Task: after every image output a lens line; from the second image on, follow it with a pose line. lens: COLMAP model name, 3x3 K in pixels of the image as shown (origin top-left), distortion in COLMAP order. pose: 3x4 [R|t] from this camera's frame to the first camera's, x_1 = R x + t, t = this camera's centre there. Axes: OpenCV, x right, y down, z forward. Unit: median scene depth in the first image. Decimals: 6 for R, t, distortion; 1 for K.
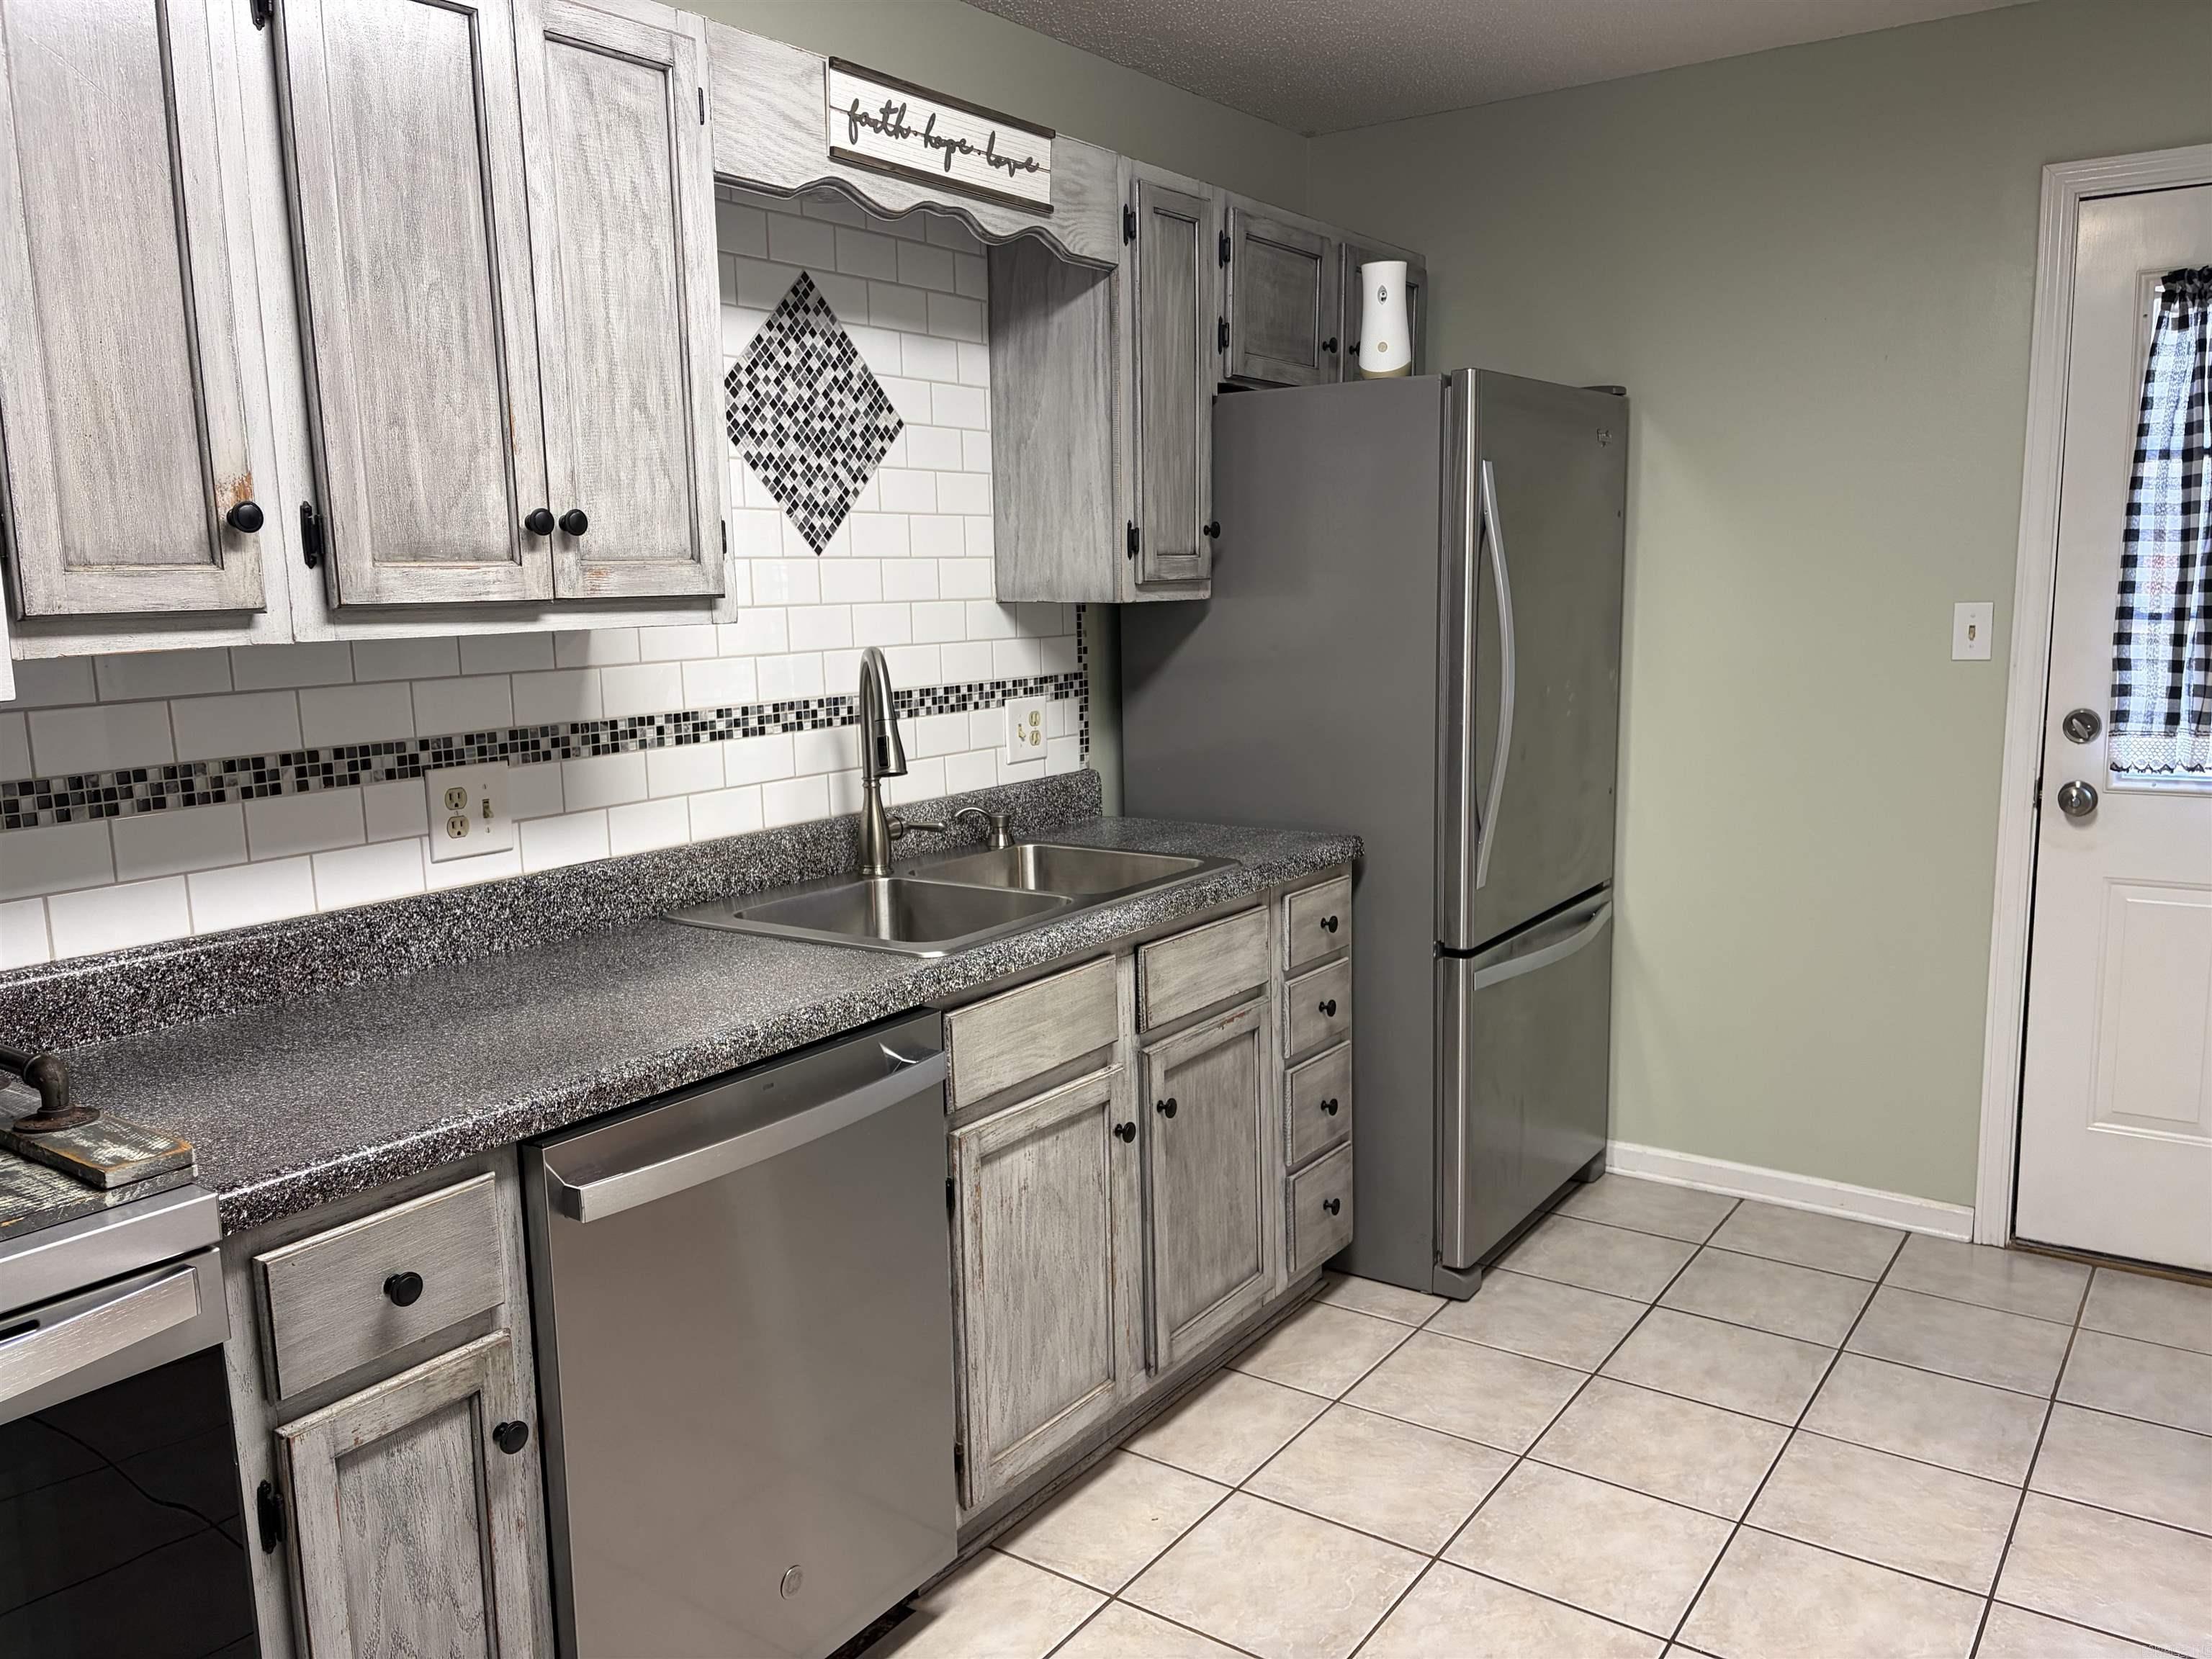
lens RADIAL K [[1727.2, 0, 1106.9], [0, 1727.2, 839.6], [0, 0, 1]] dist [0.094974, -0.116287]
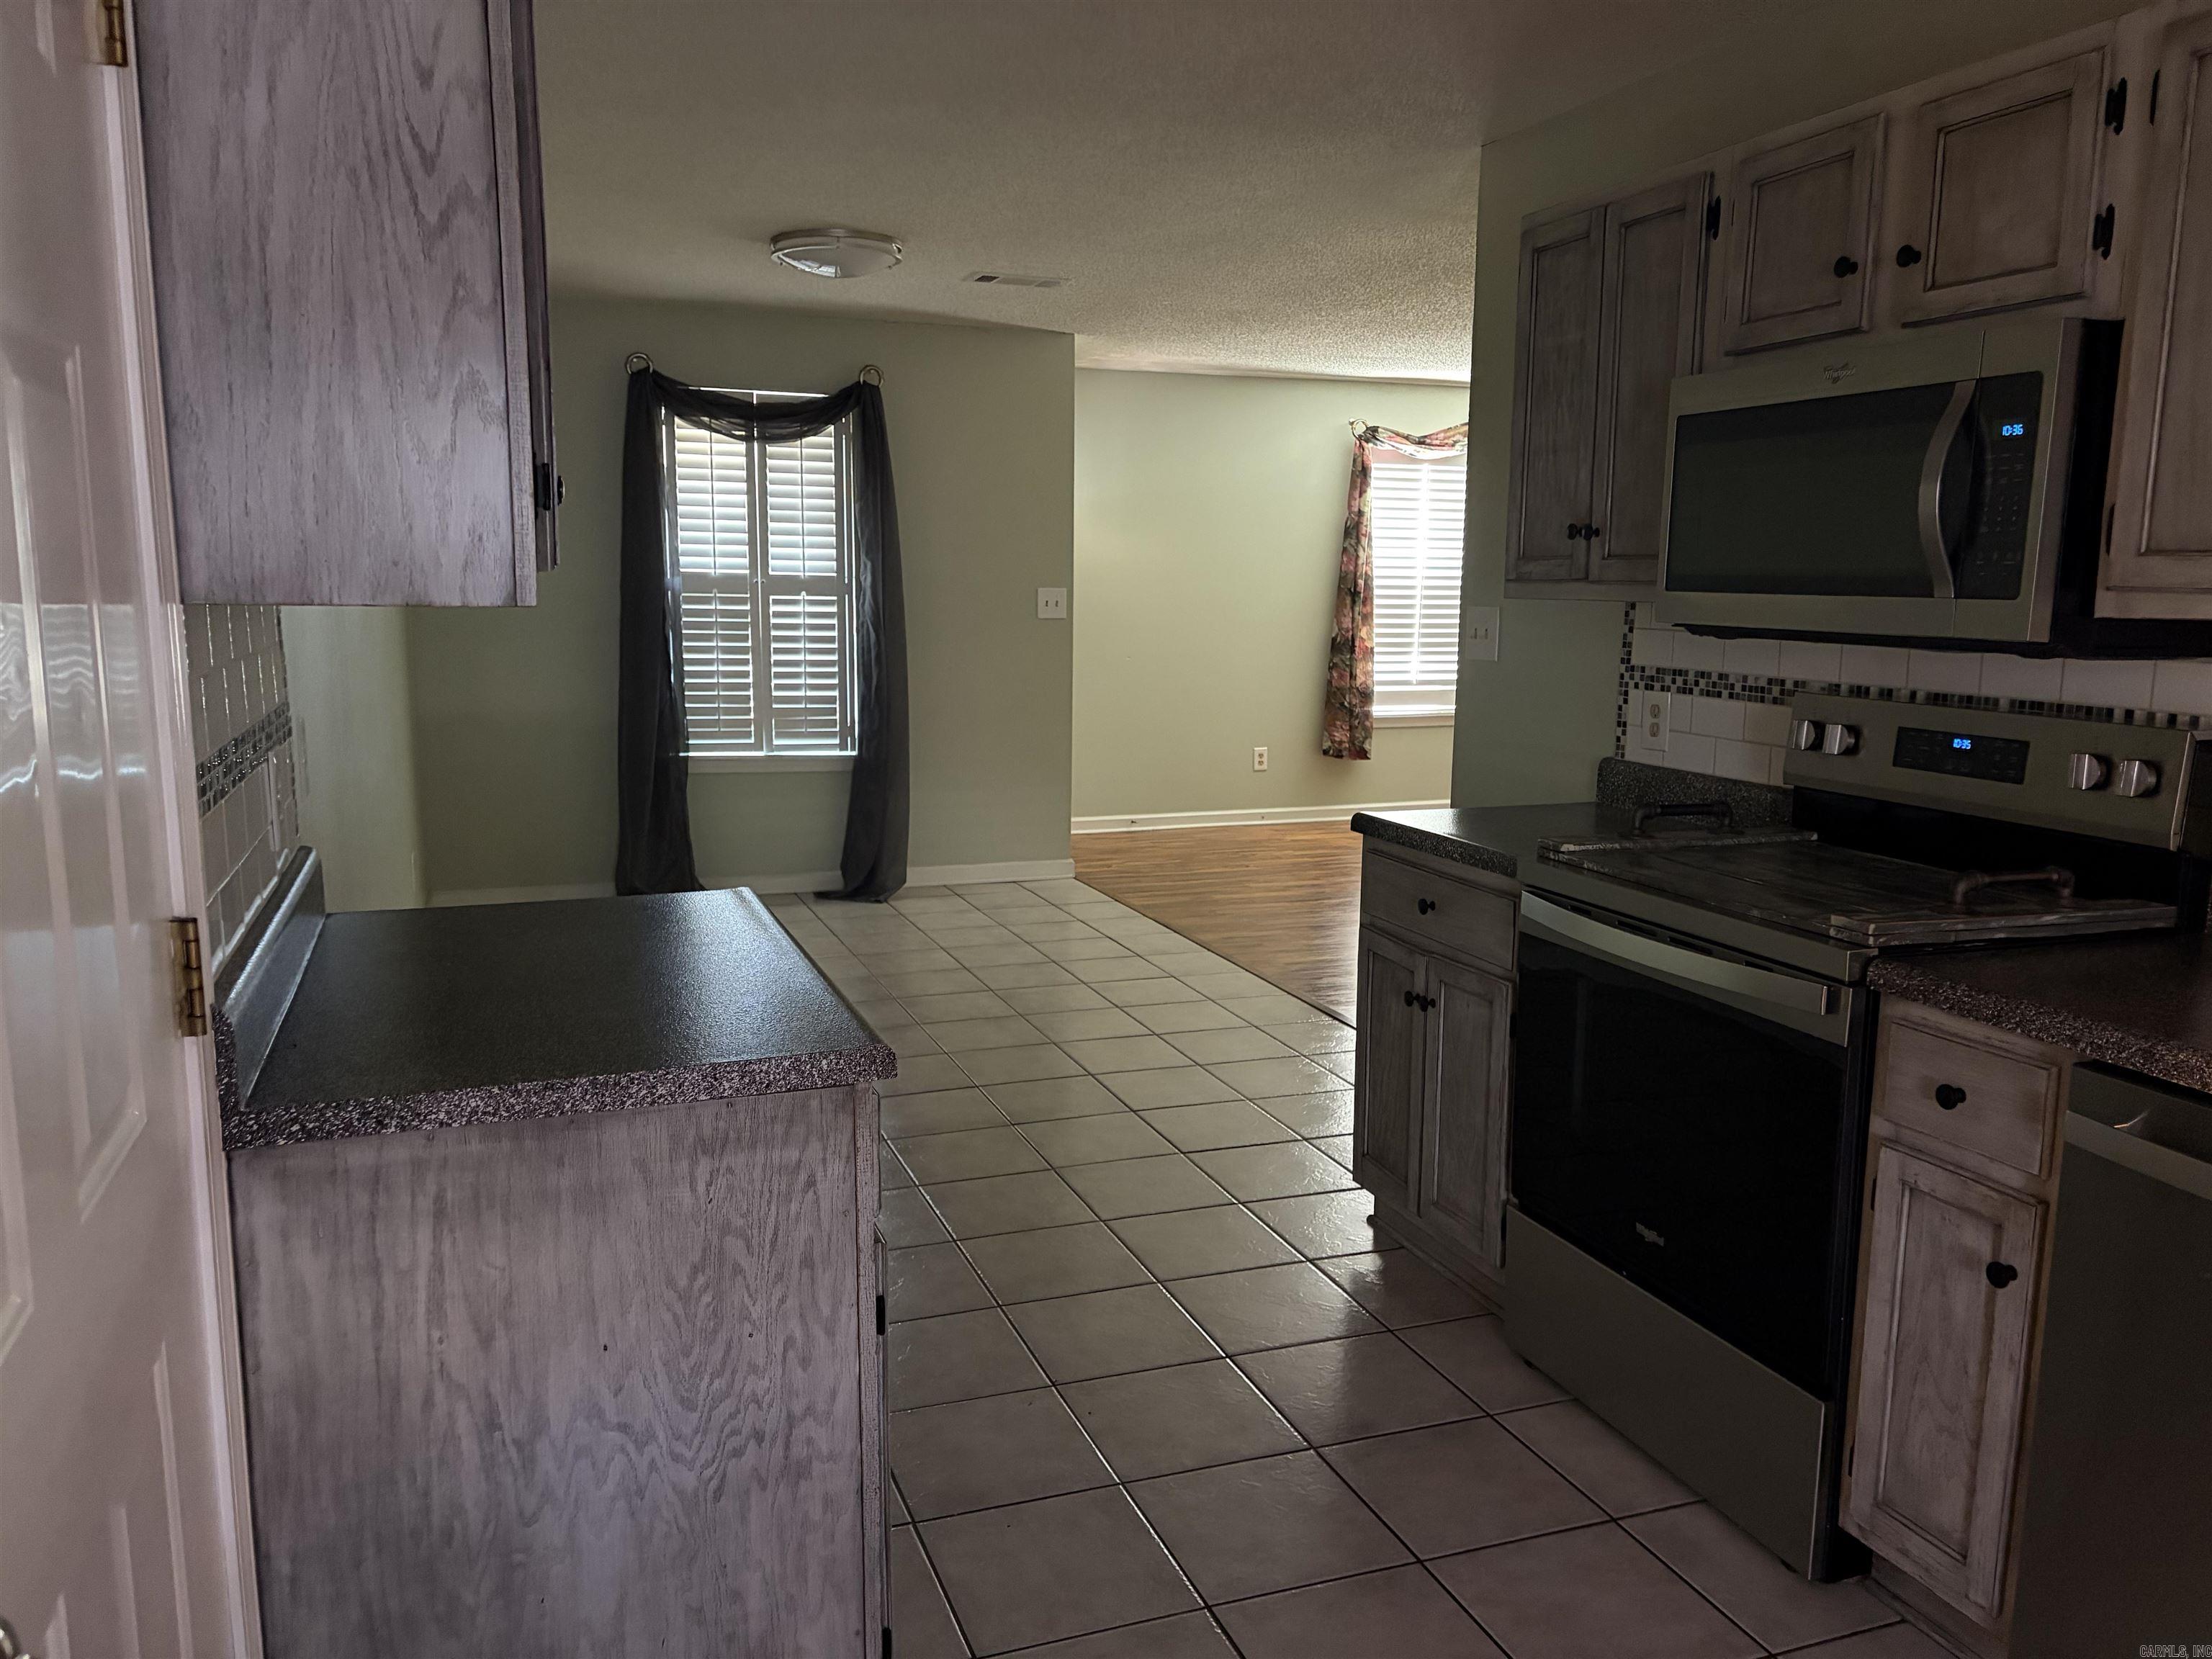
lens RADIAL K [[1680.1, 0, 1101.1], [0, 1680.1, 832.2], [0, 0, 1]] dist [0.090486, -0.098030]
pose [[-0.572836, 0.134027, -0.808638, 0.577221], [-0.132647, 0.958379, 0.252812, -0.104262], [0.808866, 0.252083, -0.531216, 0.653433]]
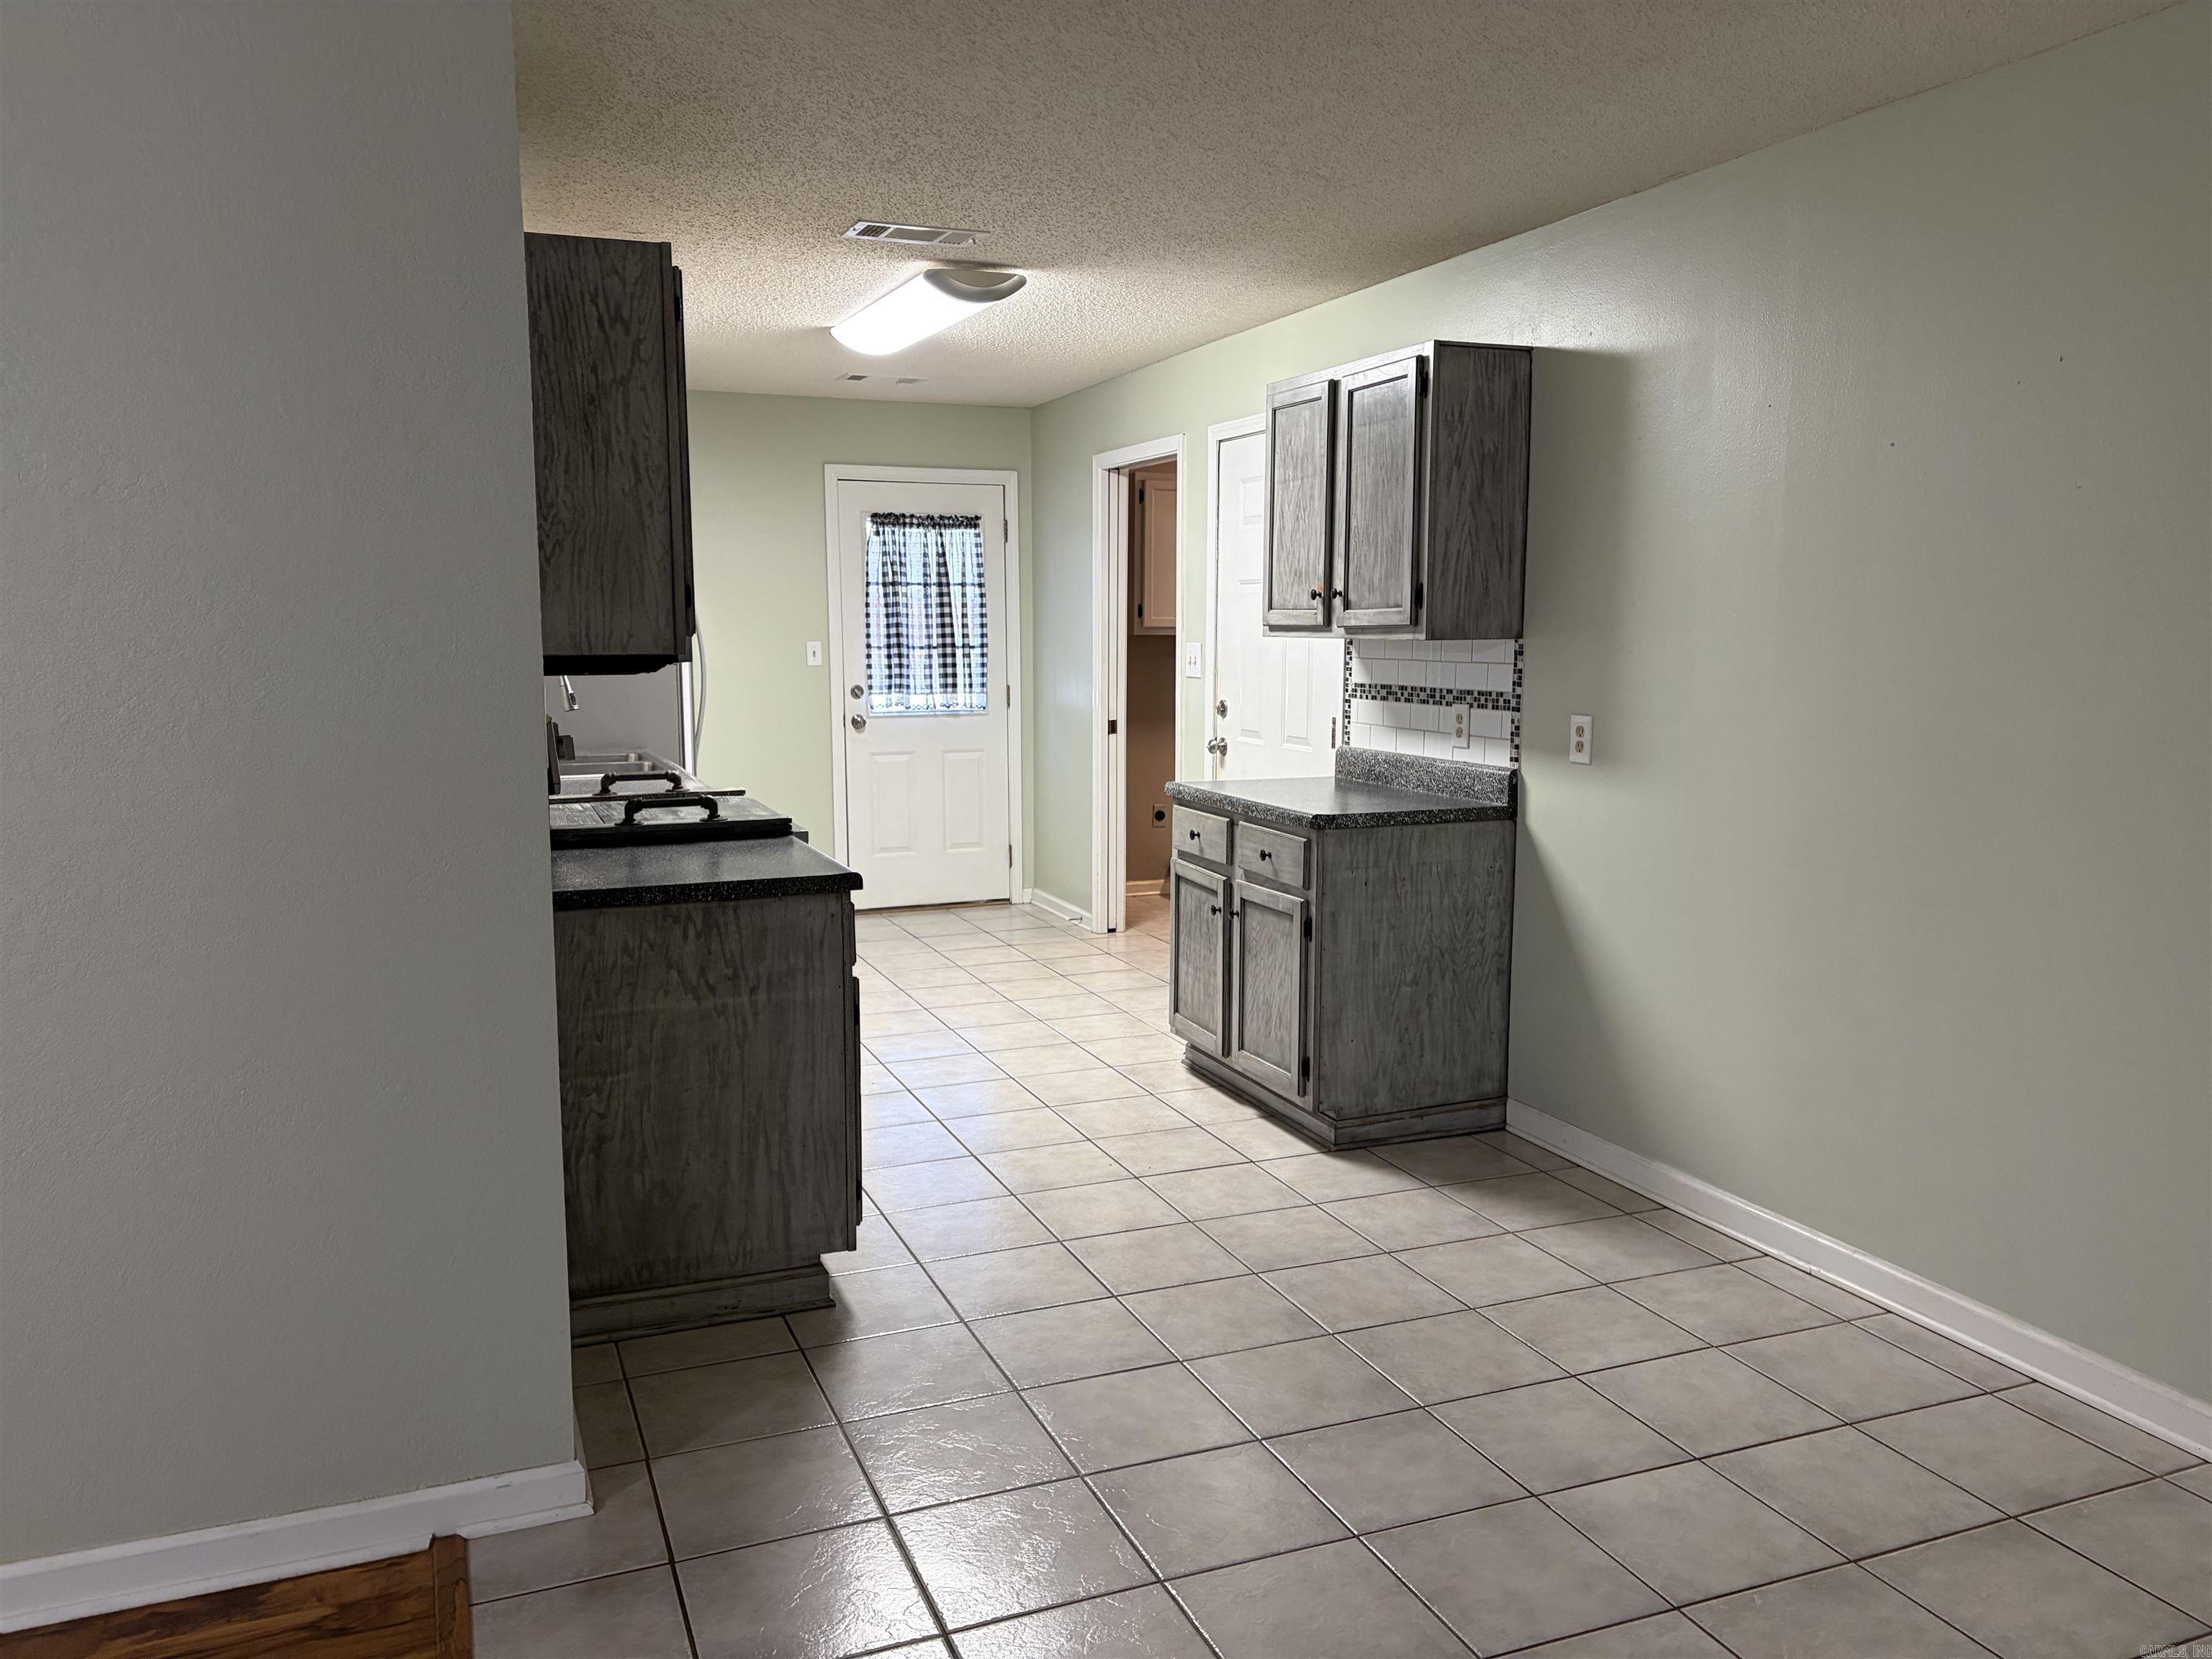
lens RADIAL K [[1680.1, 0, 1101.1], [0, 1680.1, 832.2], [0, 0, 1]] dist [0.090486, -0.098030]
pose [[0.549224, -0.089115, 0.830910, -1.467262], [0.122566, 0.992135, 0.025391, 0.133179], [-0.826638, 0.087896, 0.555827, -0.683339]]
